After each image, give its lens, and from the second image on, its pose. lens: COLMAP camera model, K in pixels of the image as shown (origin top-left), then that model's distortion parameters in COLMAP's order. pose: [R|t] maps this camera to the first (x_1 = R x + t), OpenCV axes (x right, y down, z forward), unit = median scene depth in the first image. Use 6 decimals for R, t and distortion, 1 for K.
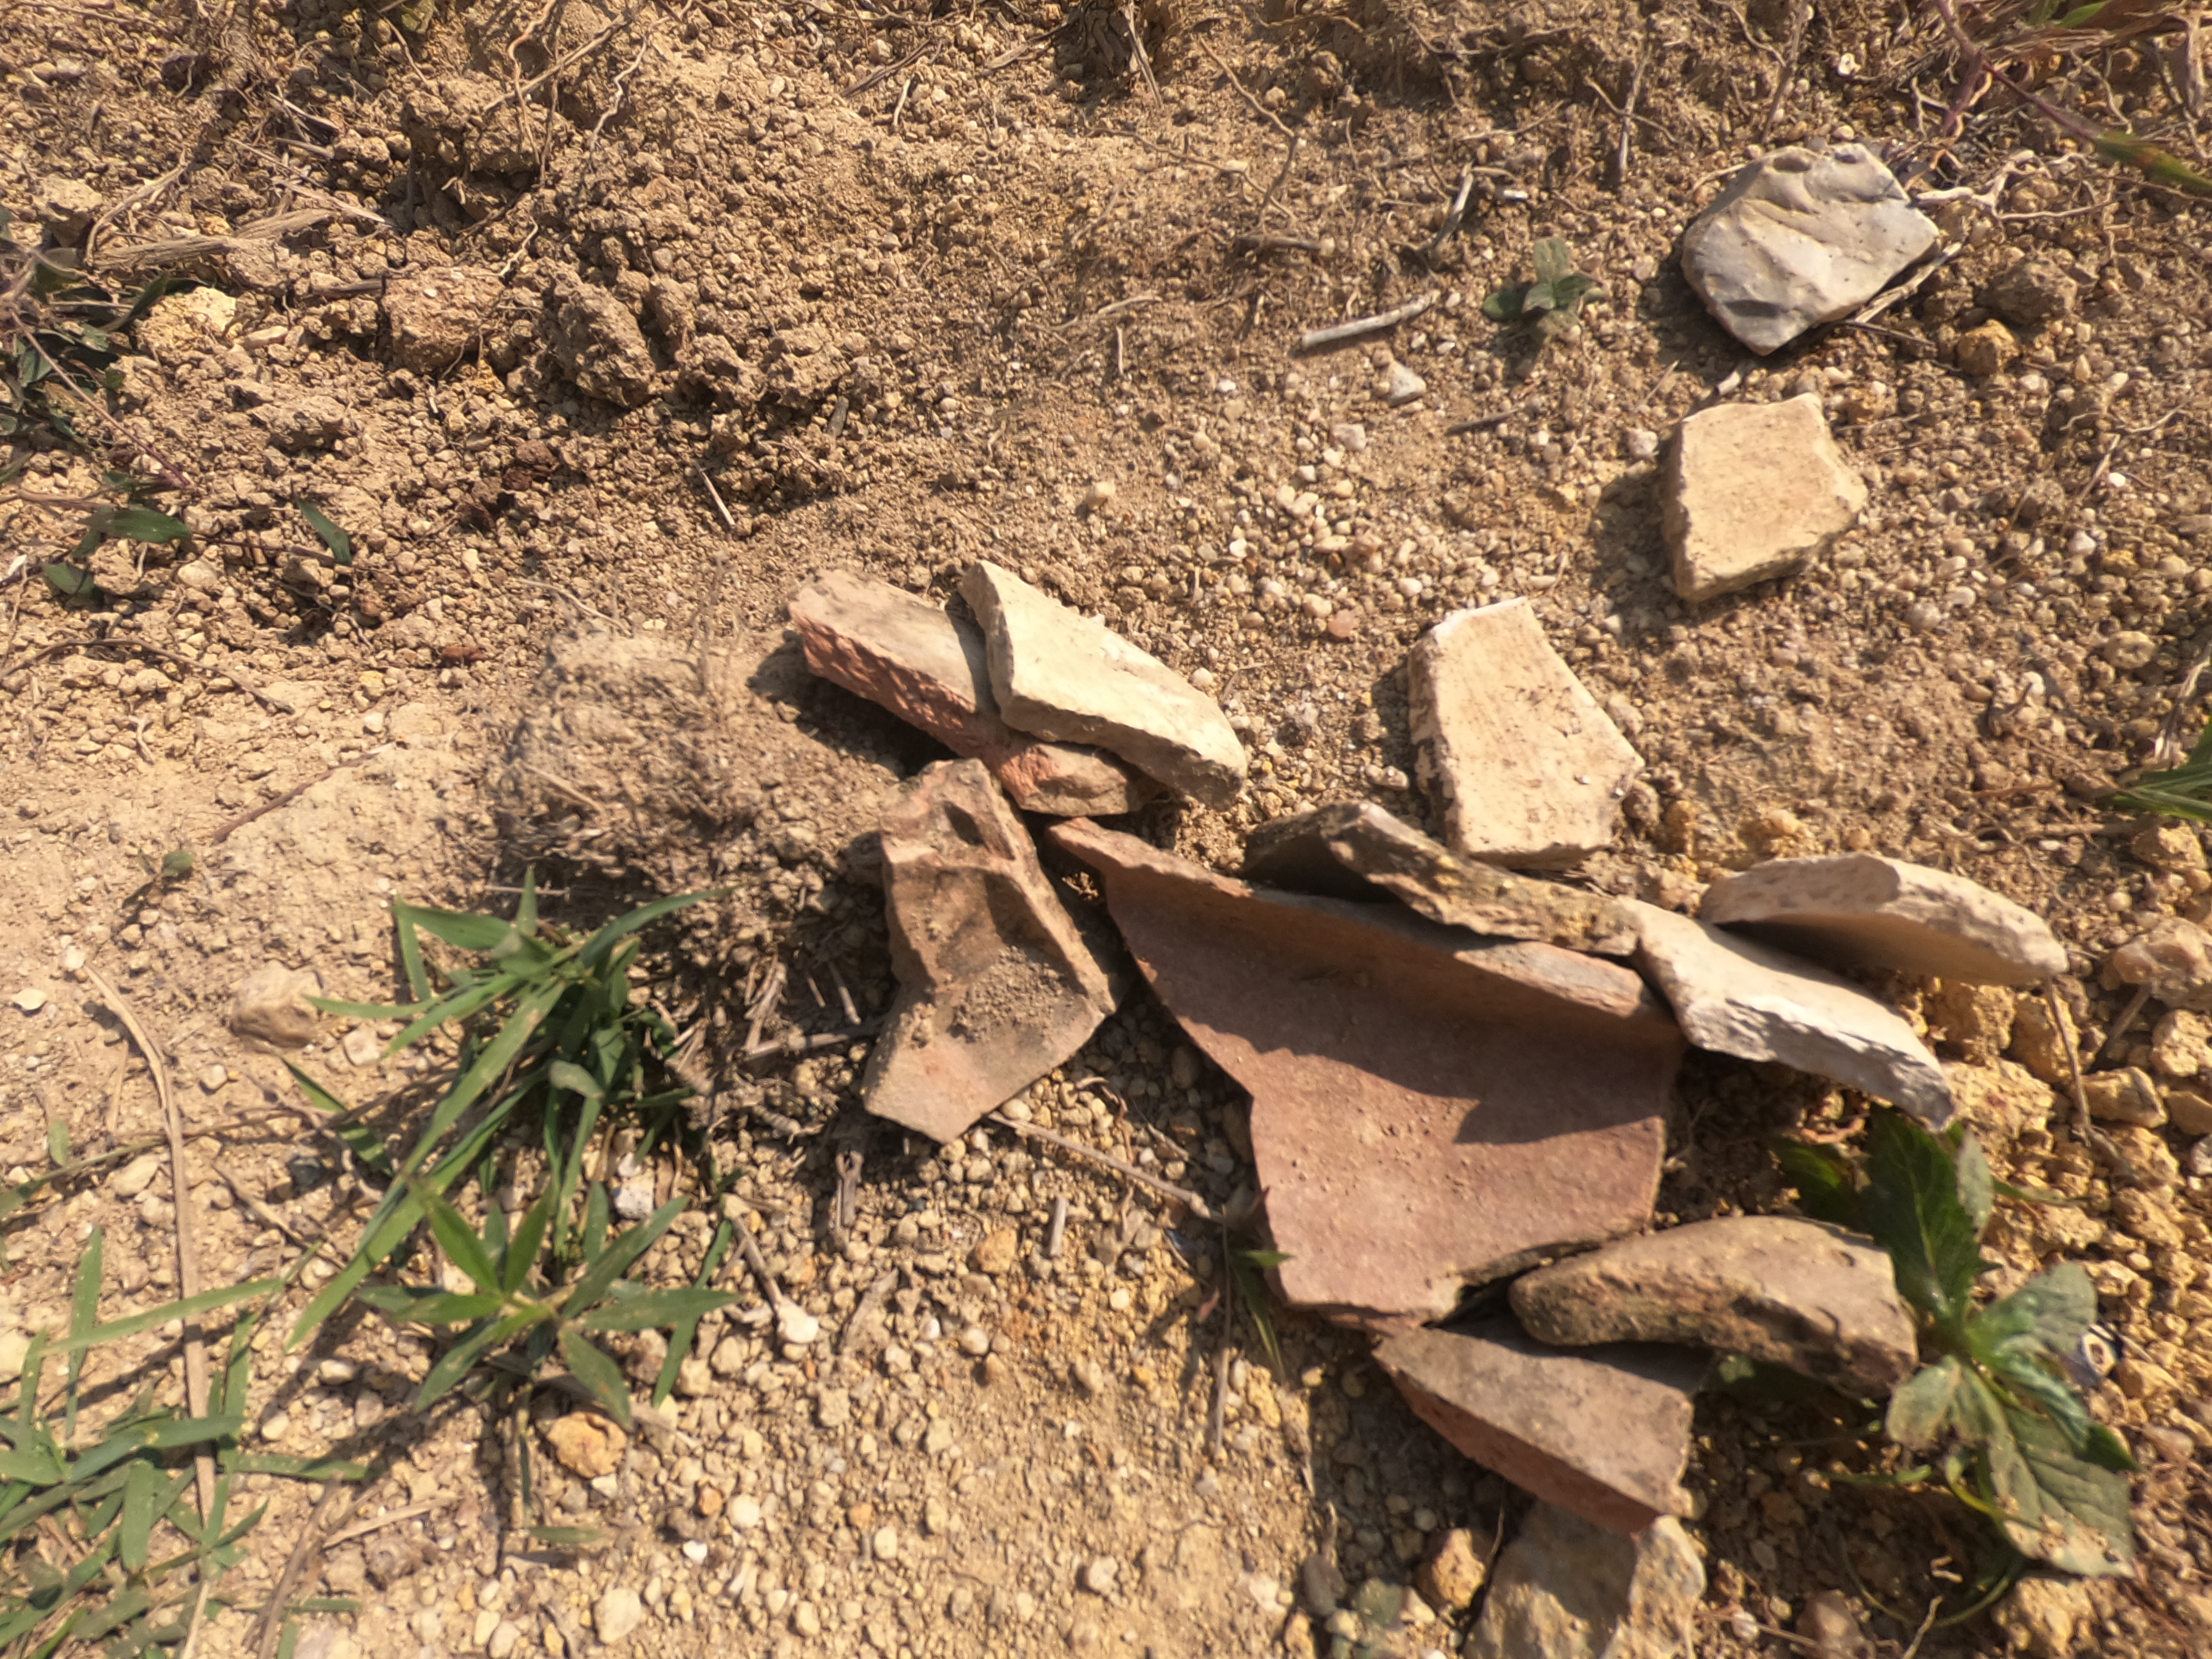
lens RADIAL K [[950.1, 0, 1047.5], [0, 950.1, 832.8], [0, 0, 1]] dist [0.001072, 0.000302]
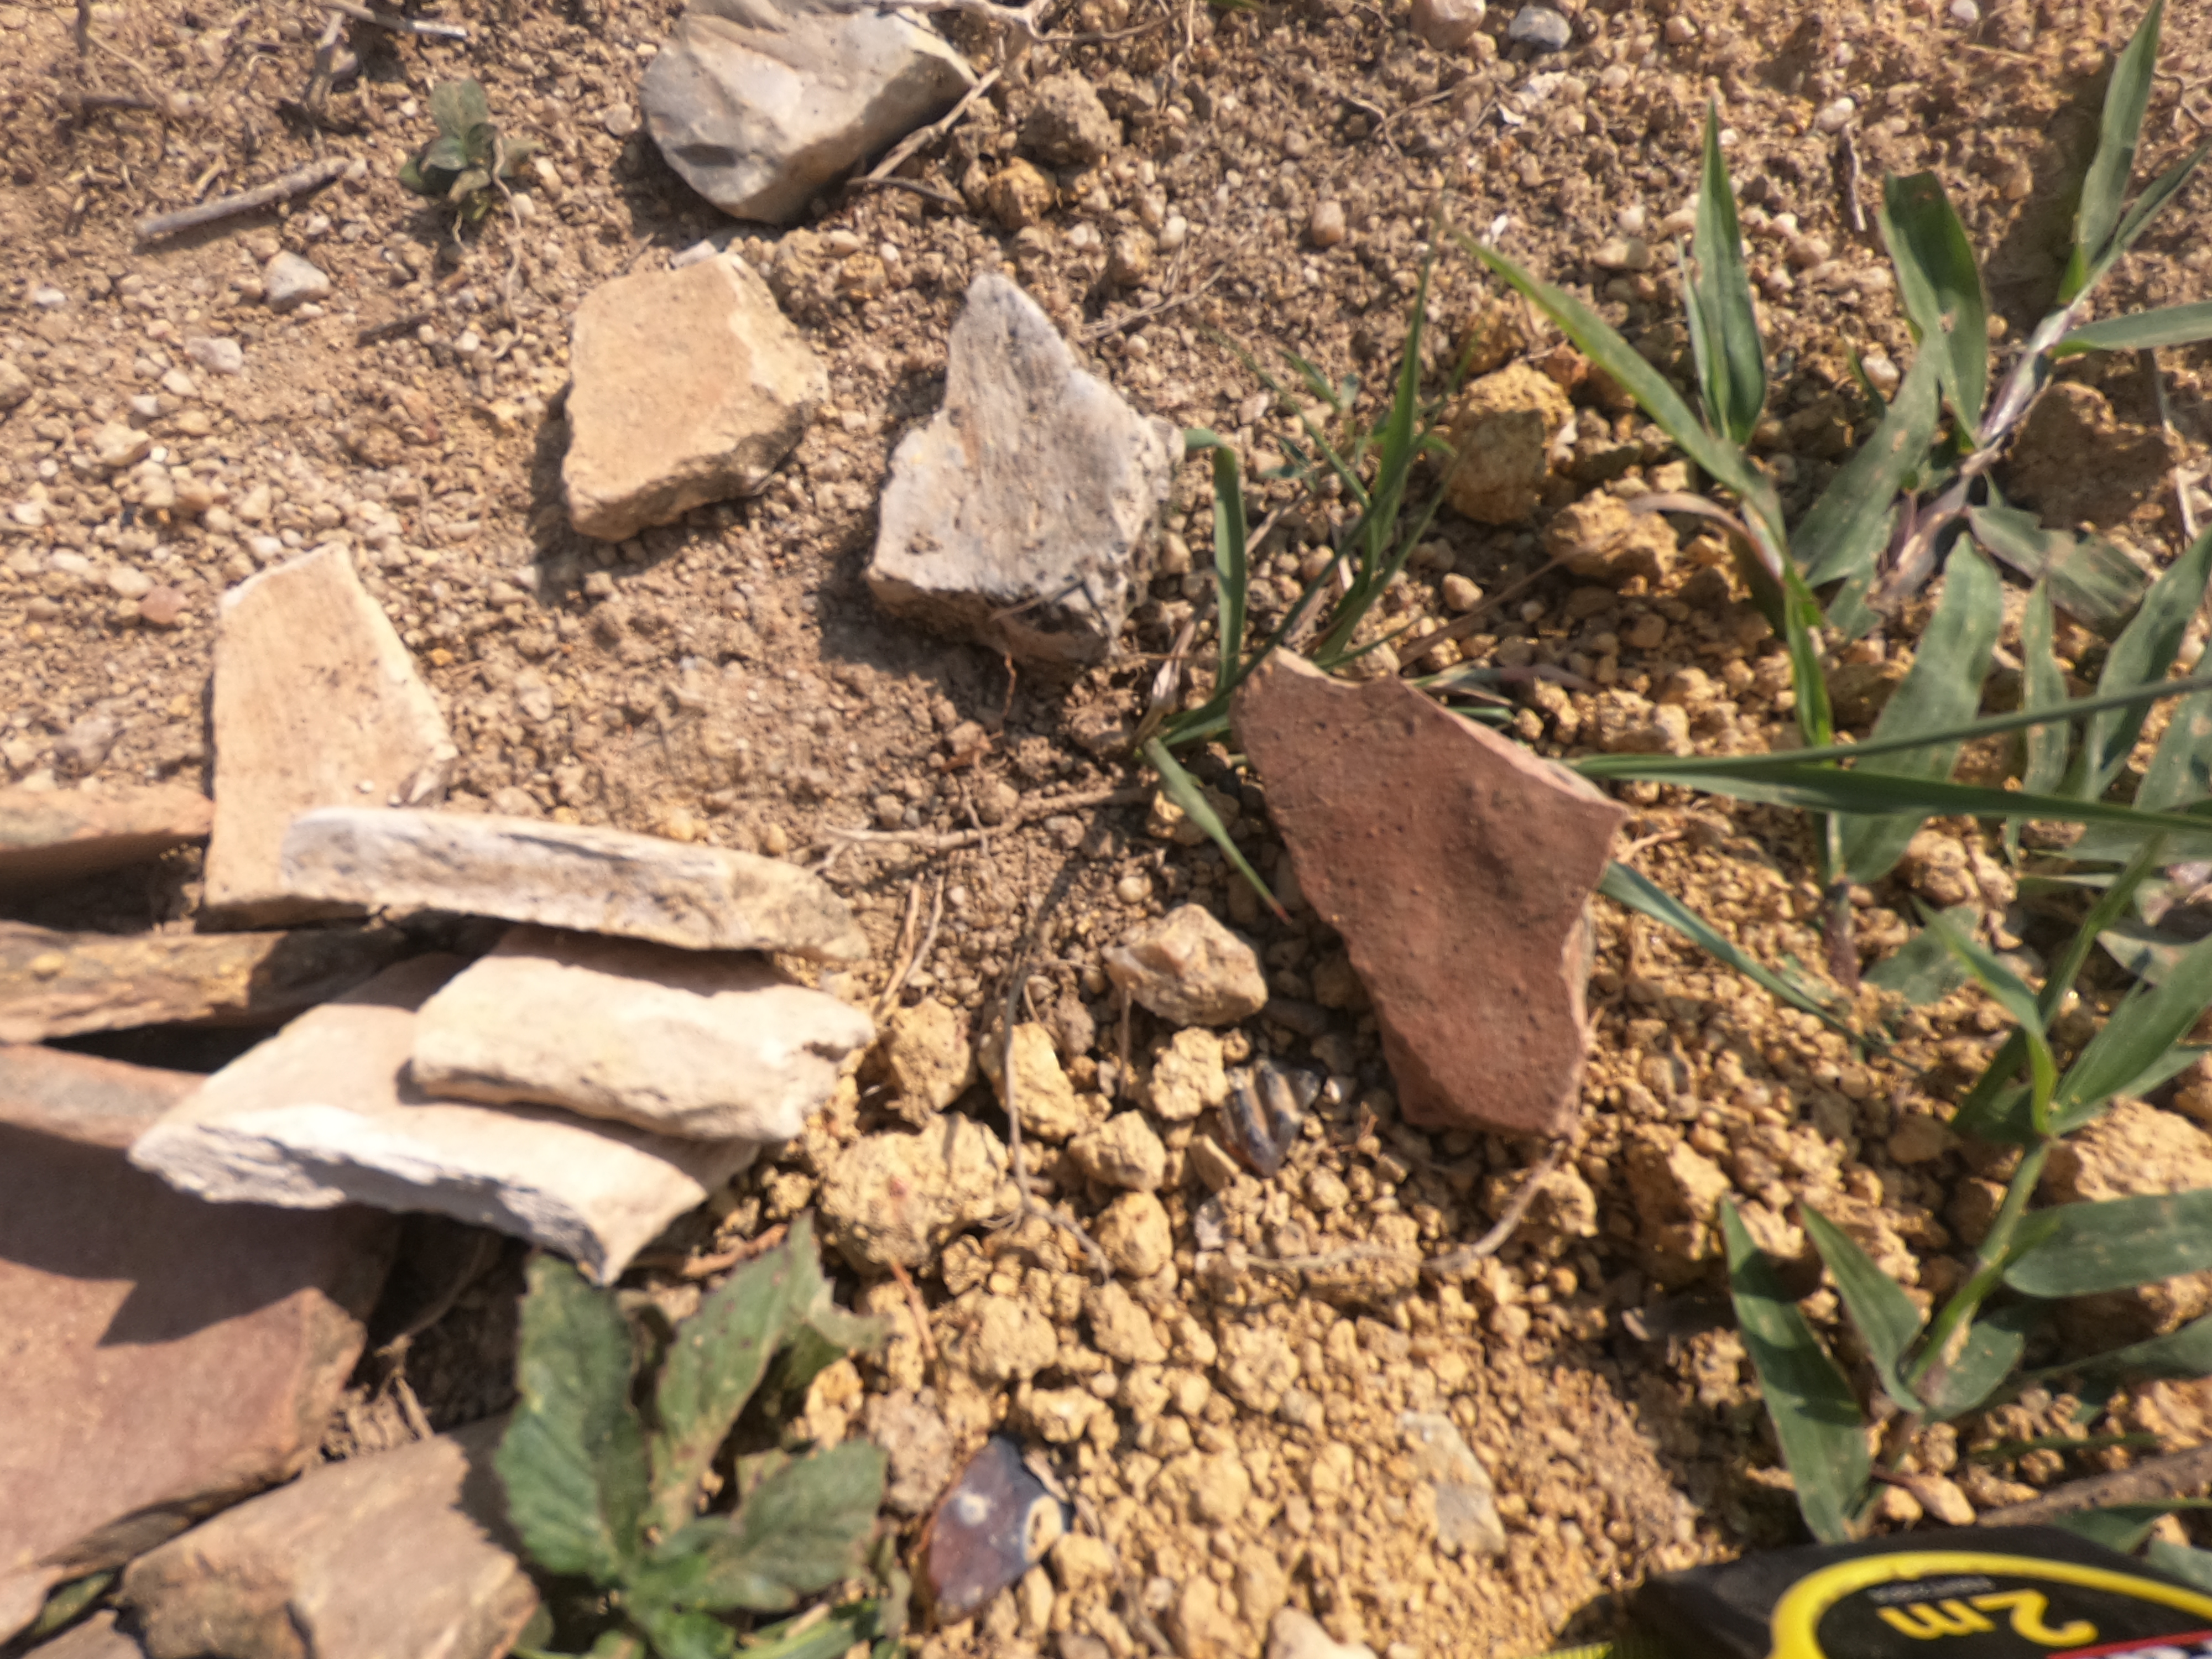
lens RADIAL K [[997.9, 0, 848.9], [0, 997.9, 886.6], [0, 0, 1]] dist [-0.002423, 0.000351]
pose [[0.992180, -0.100354, 0.074219, 0.738280], [0.100074, 0.994952, 0.007496, 0.035629], [-0.074596, -0.000010, 0.997214, 0.203762]]
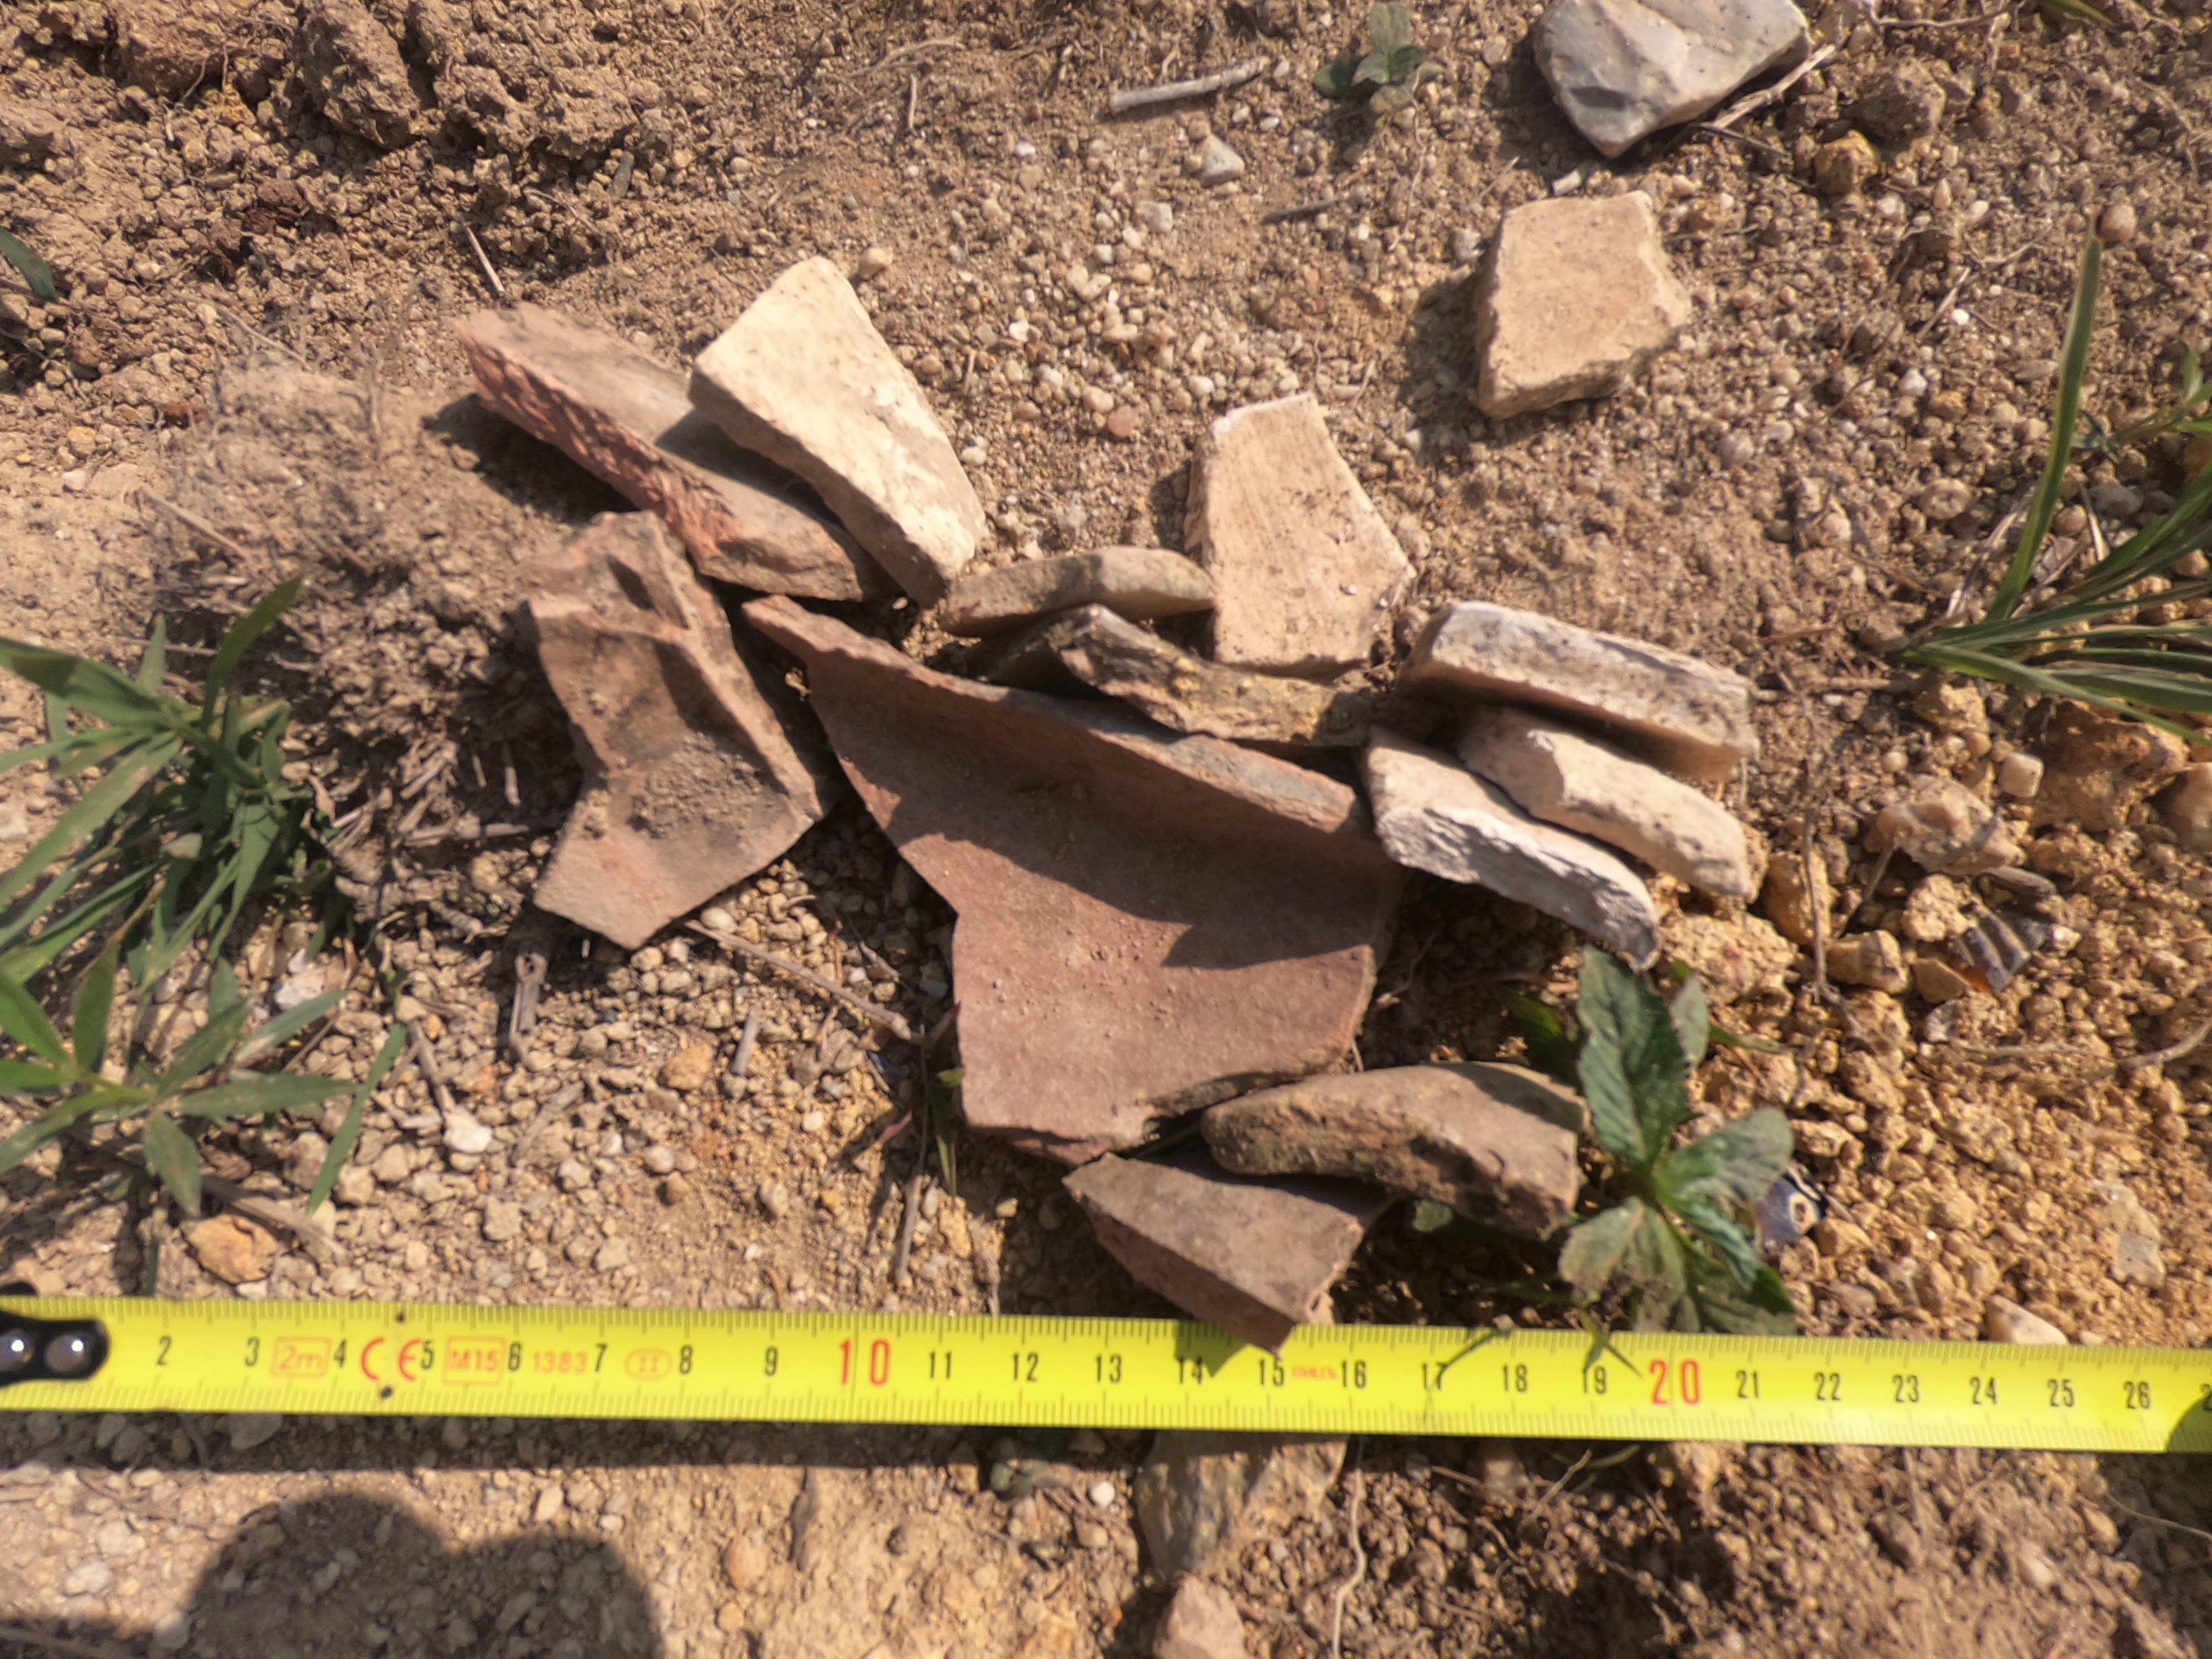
lens RADIAL K [[972.0, 0, 986.4], [0, 972.0, 784.1], [0, 0, 1]] dist [0.001392, 0.000283]
pose [[0.997872, 0.056198, 0.033073, 0.171487], [-0.058268, 0.996159, 0.065363, 0.075126], [-0.029273, -0.067151, 0.997313, 0.051404]]
